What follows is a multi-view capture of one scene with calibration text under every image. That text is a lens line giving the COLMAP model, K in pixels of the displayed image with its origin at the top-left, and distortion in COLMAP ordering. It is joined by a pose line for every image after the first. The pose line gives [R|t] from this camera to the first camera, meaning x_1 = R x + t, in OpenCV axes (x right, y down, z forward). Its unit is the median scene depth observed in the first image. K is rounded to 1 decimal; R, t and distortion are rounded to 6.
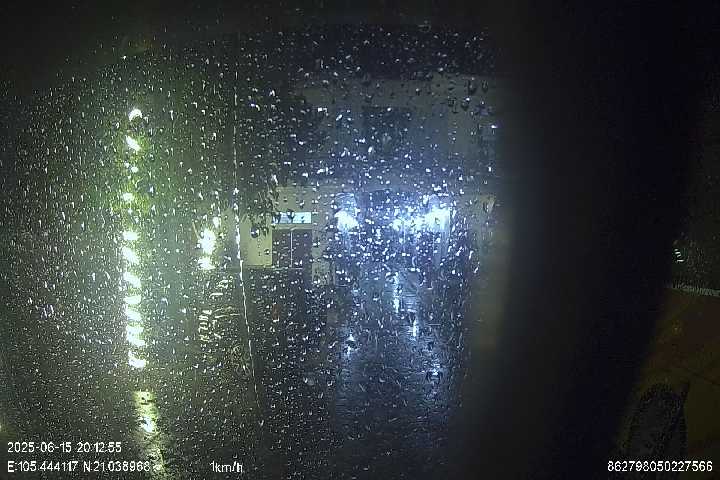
lens RADIAL K [[328.2, 0, 360.0], [0, 328.2, 240.0], [0, 0, 1]] dist [0.003498, 0.000271]
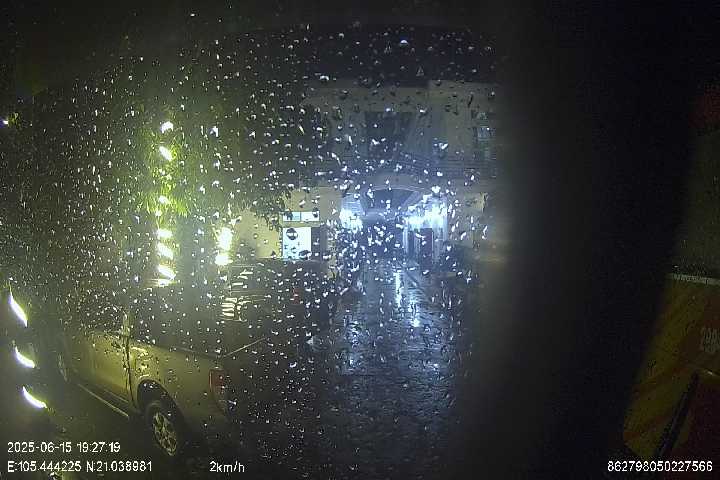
lens RADIAL K [[351.9, 0, 359.1], [0, 351.9, 242.7], [0, 0, 1]] dist [-0.002308, 0.000454]
pose [[0.999980, -0.006238, 0.000335, -0.017244], [0.006236, 0.999957, 0.006823, 0.012110], [-0.000378, -0.006821, 0.999977, -0.174668]]
